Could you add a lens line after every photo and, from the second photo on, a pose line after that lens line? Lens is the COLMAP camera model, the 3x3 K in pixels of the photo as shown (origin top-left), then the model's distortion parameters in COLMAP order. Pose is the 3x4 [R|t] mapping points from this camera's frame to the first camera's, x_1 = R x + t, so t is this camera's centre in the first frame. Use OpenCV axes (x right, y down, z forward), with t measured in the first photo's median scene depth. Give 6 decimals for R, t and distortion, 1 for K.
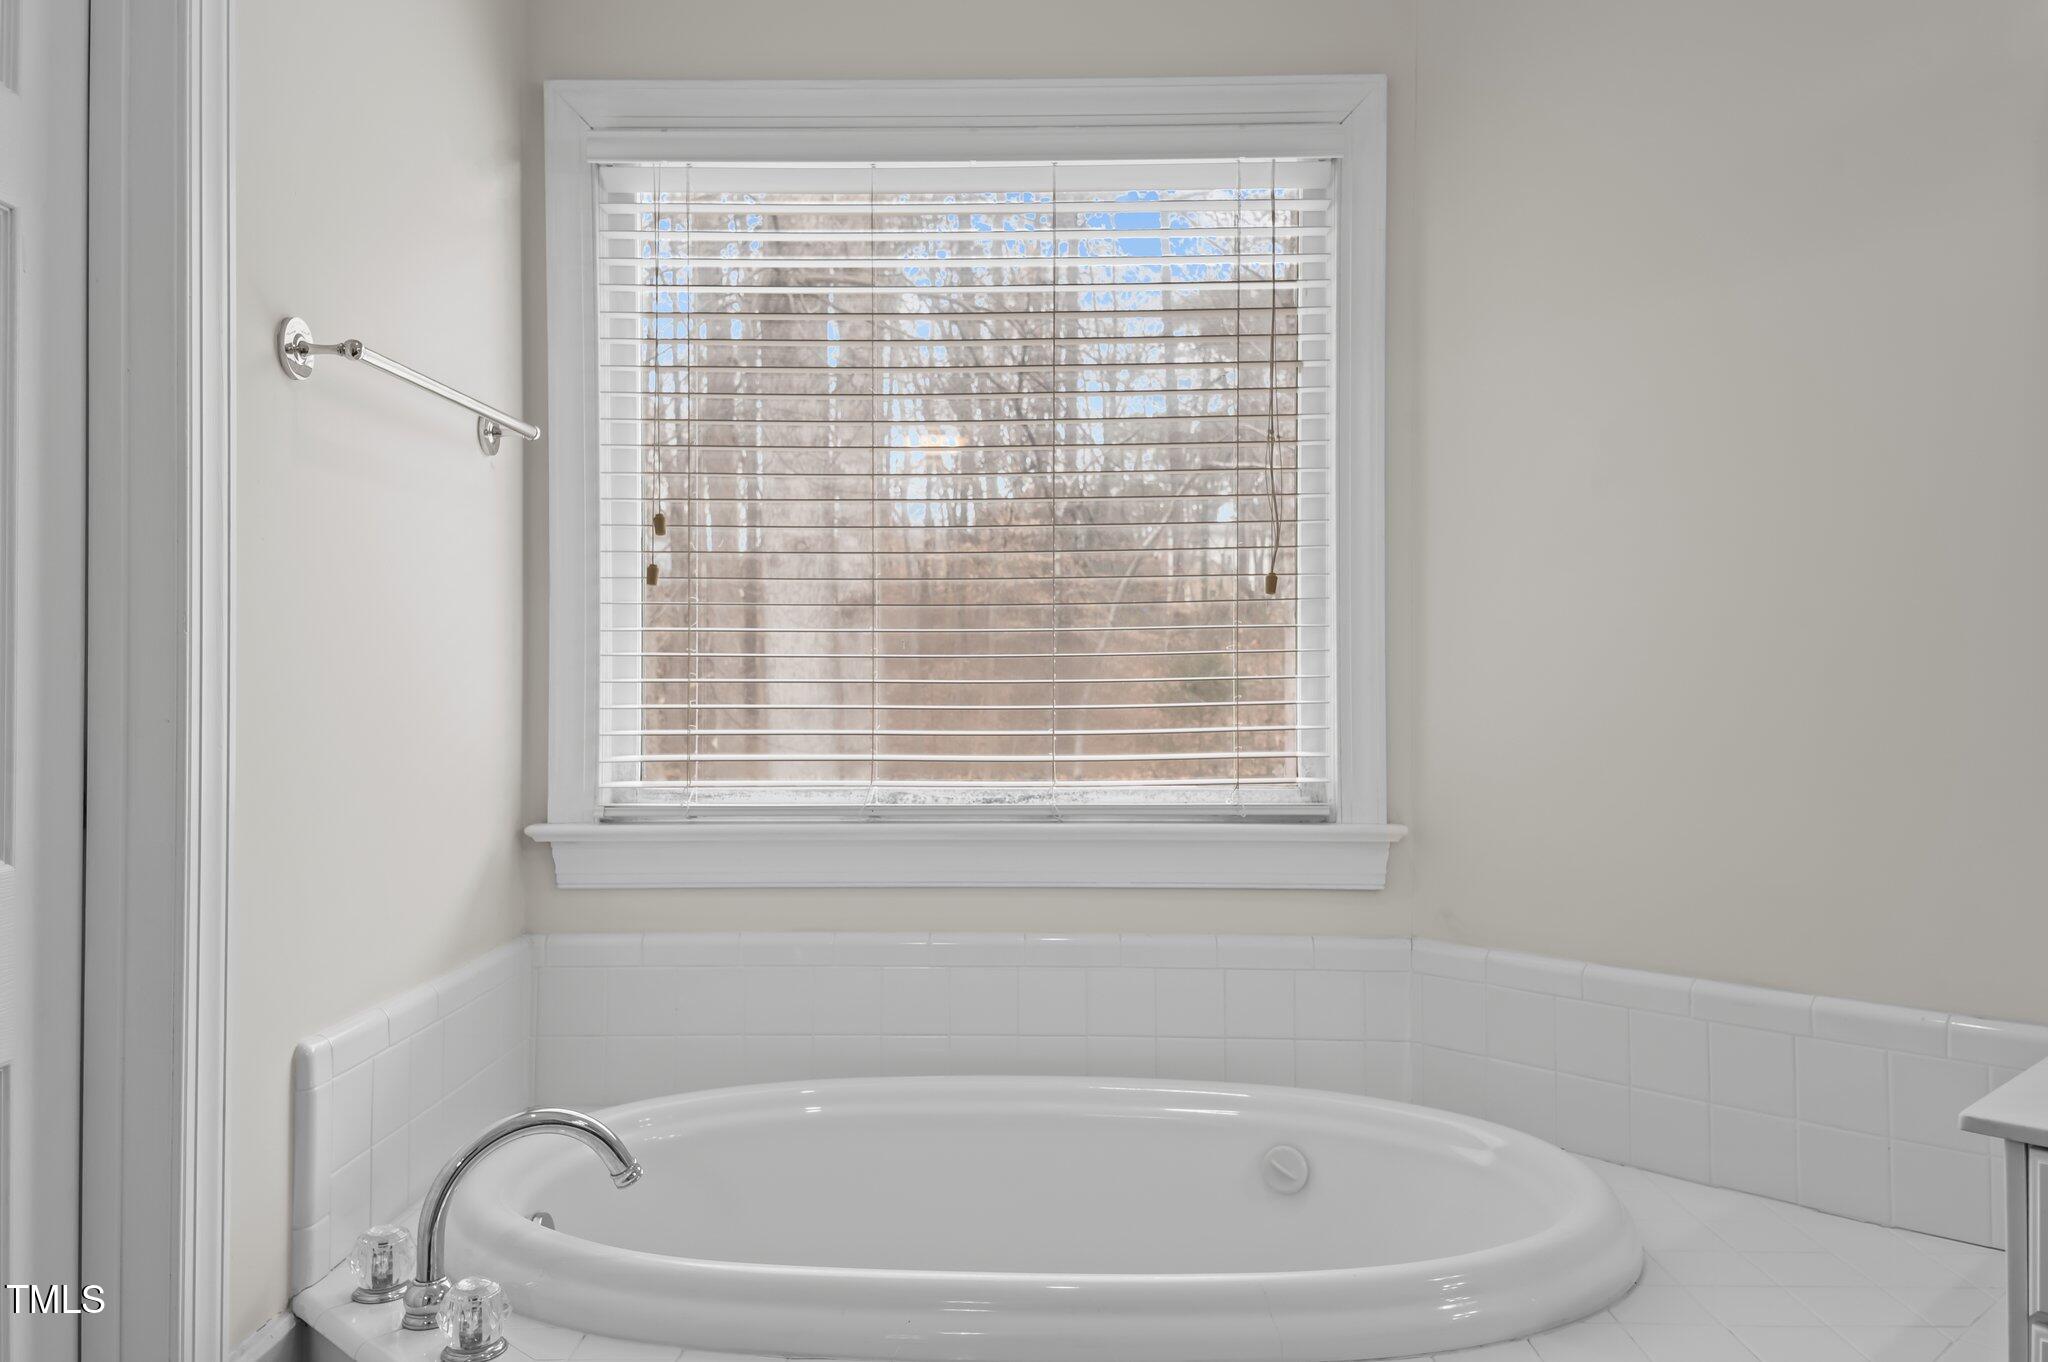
lens RADIAL K [[1511.2, 0, 1025.1], [0, 1511.2, 660.1], [0, 0, 1]] dist [0.096483, -0.099812]
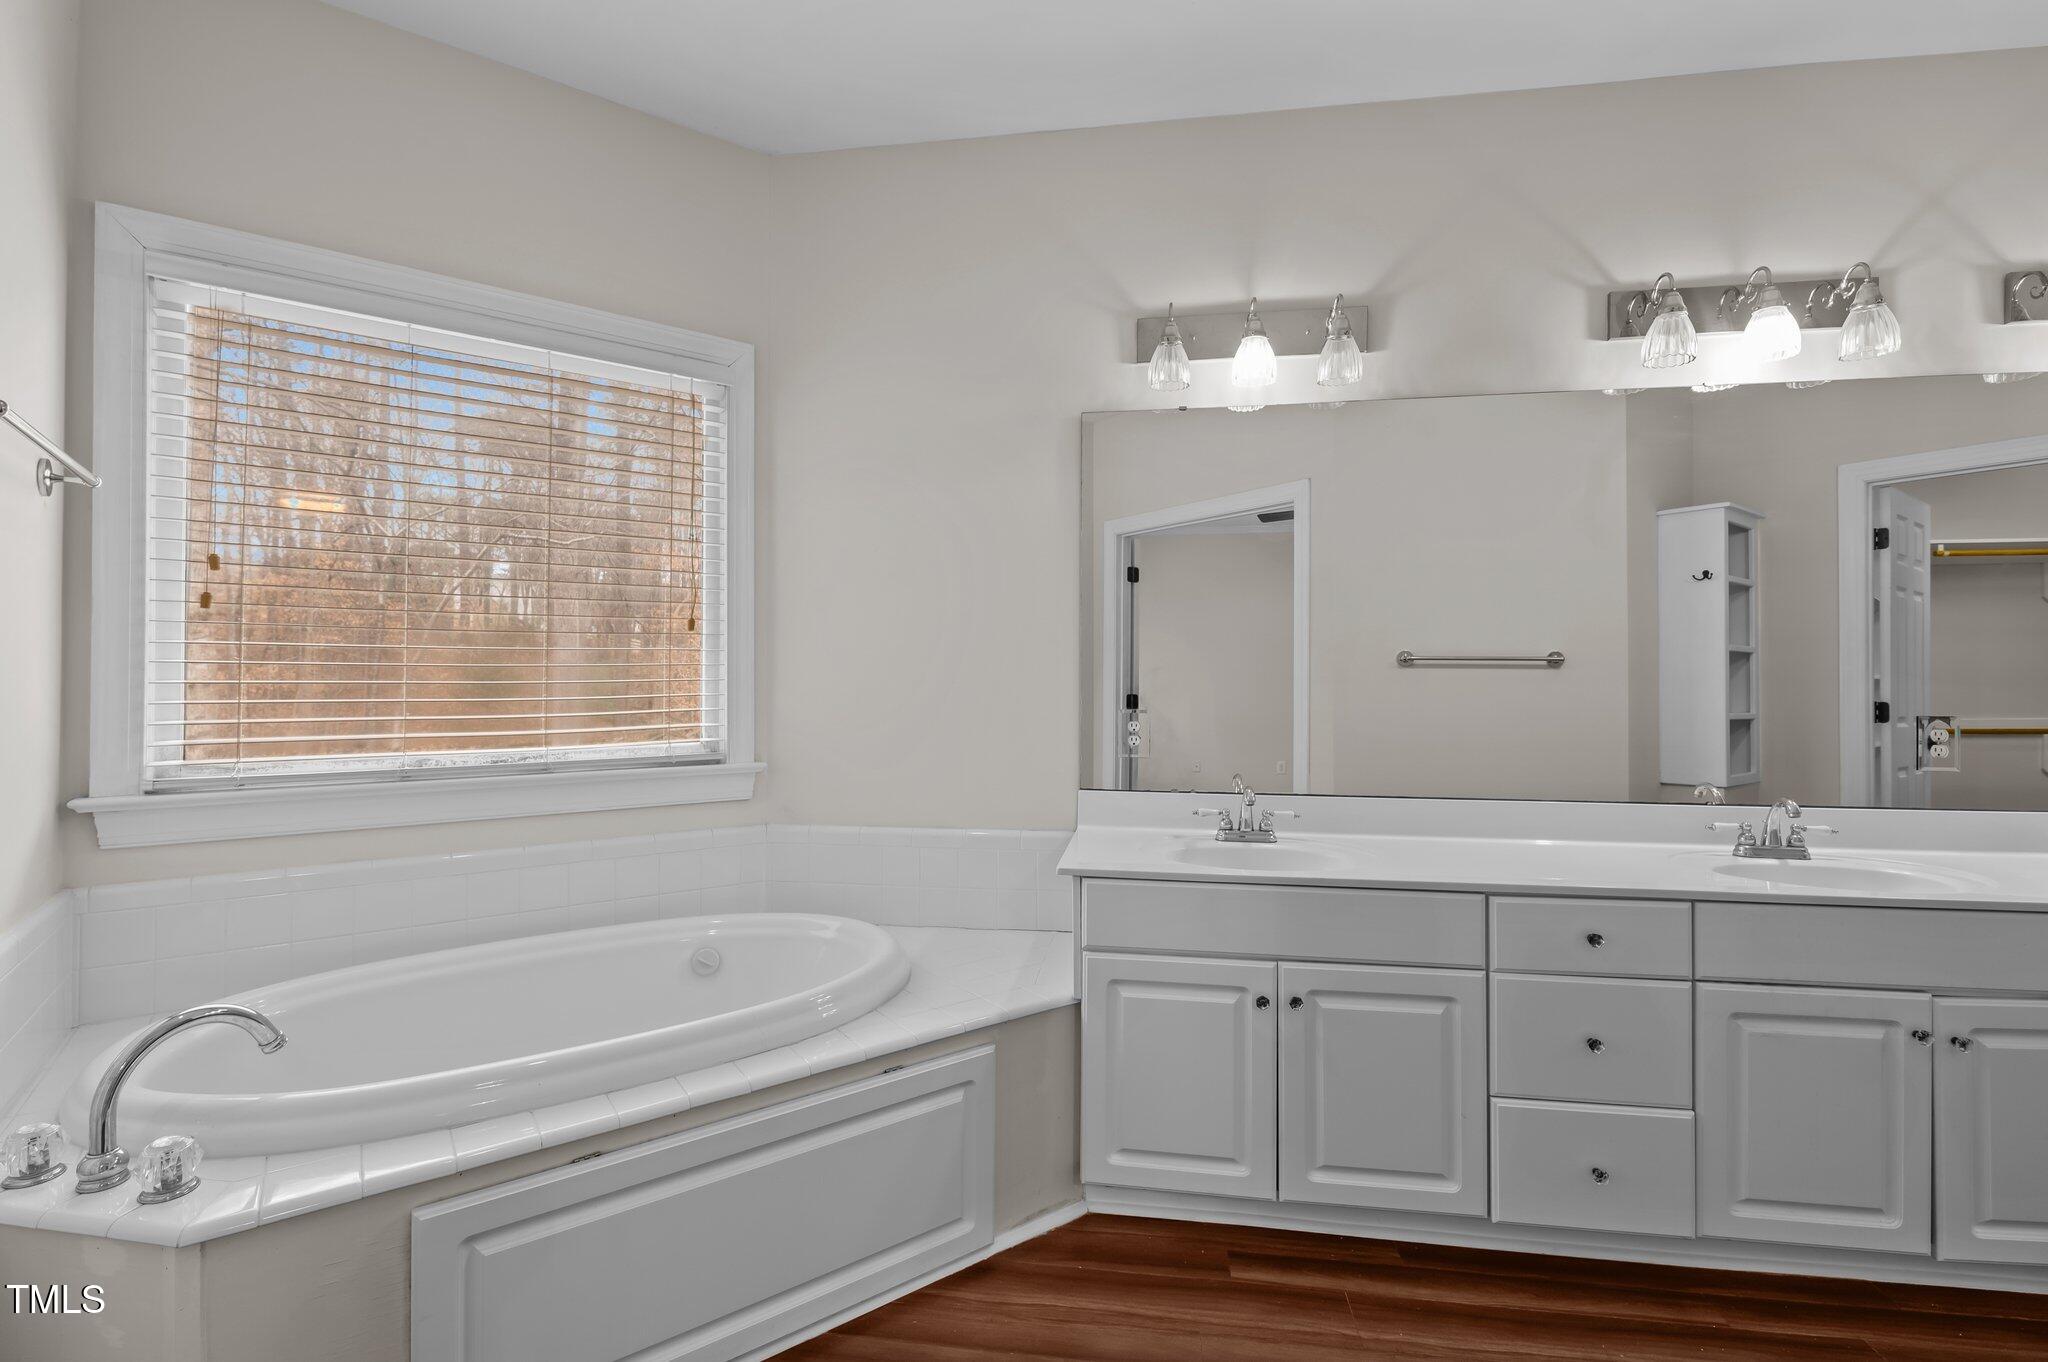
lens RADIAL K [[885.2, 0, 1016.3], [0, 885.2, 675.7], [0, 0, 1]] dist [0.000298, -0.007950]
pose [[0.799987, 0.003953, 0.600004, -0.140066], [-0.008480, 0.999953, 0.004719, -0.001365], [-0.599957, -0.008863, 0.799983, -0.017136]]
